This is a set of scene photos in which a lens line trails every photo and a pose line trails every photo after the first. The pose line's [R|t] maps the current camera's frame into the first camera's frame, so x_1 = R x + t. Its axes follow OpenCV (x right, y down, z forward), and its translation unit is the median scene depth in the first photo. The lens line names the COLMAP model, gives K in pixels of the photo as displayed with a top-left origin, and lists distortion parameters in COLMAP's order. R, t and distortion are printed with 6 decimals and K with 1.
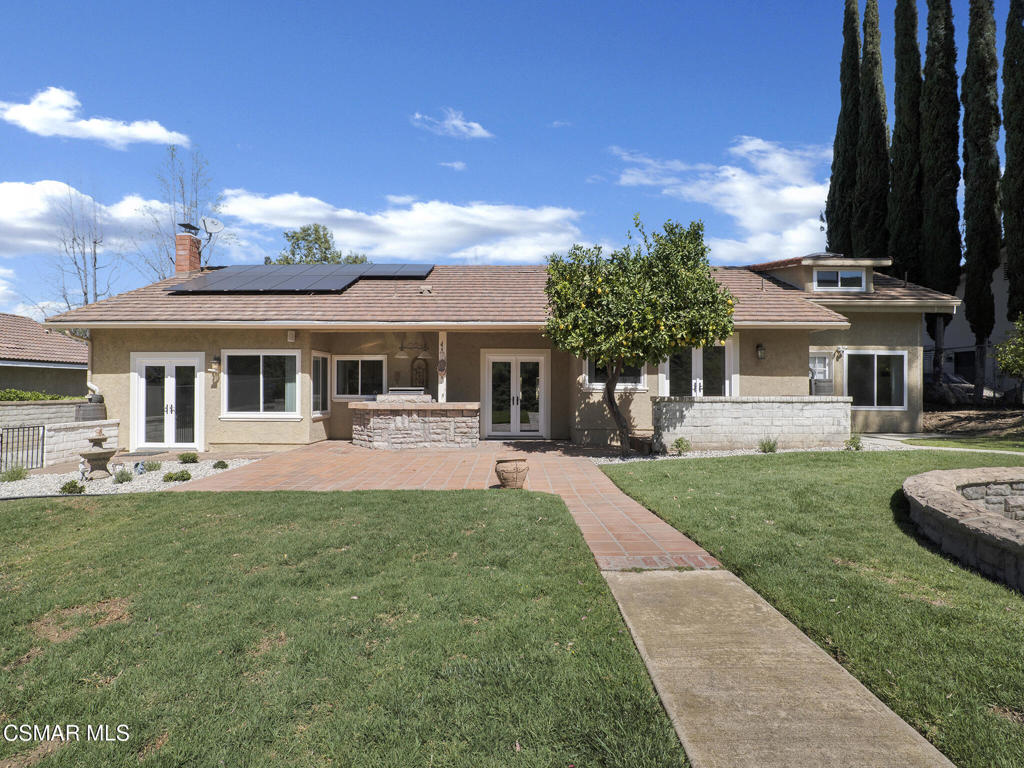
lens RADIAL K [[486.0, 0, 512.7], [0, 486.0, 387.6], [0, 0, 1]] dist [-0.021877, 0.006723]
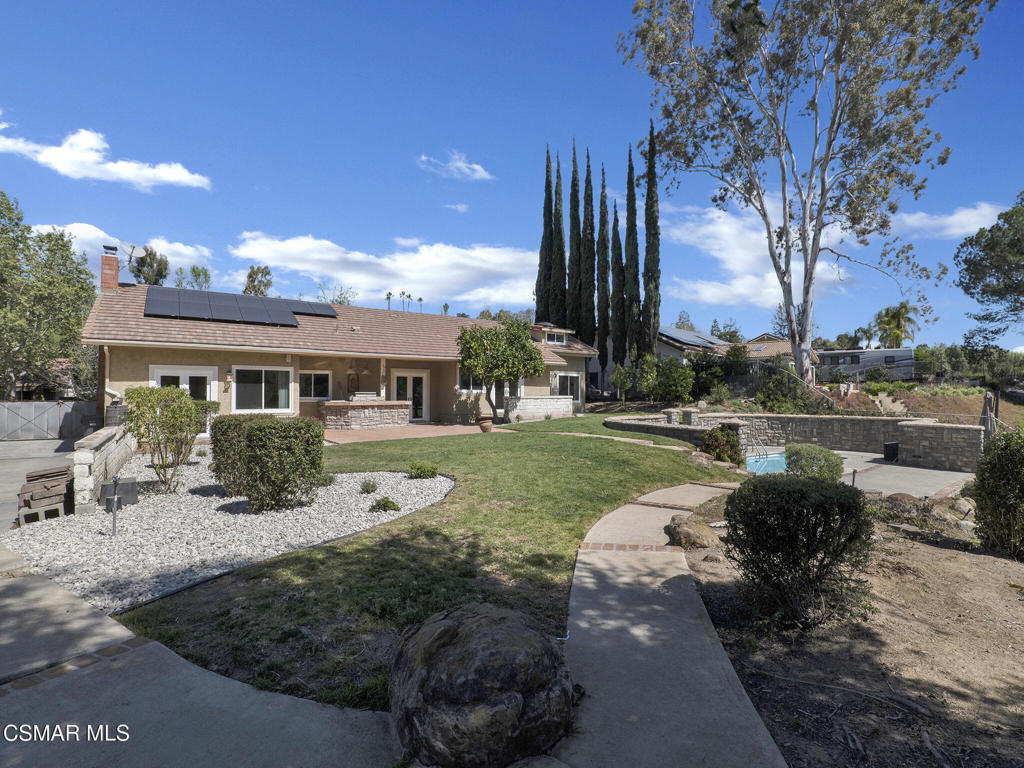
lens RADIAL K [[486.0, 0, 512.7], [0, 486.0, 387.6], [0, 0, 1]] dist [-0.021877, 0.006723]
pose [[0.803175, 0.004429, 0.595726, -0.628677], [-0.002497, 0.999989, -0.004068, -0.007915], [-0.595737, 0.001780, 0.803177, -0.491728]]
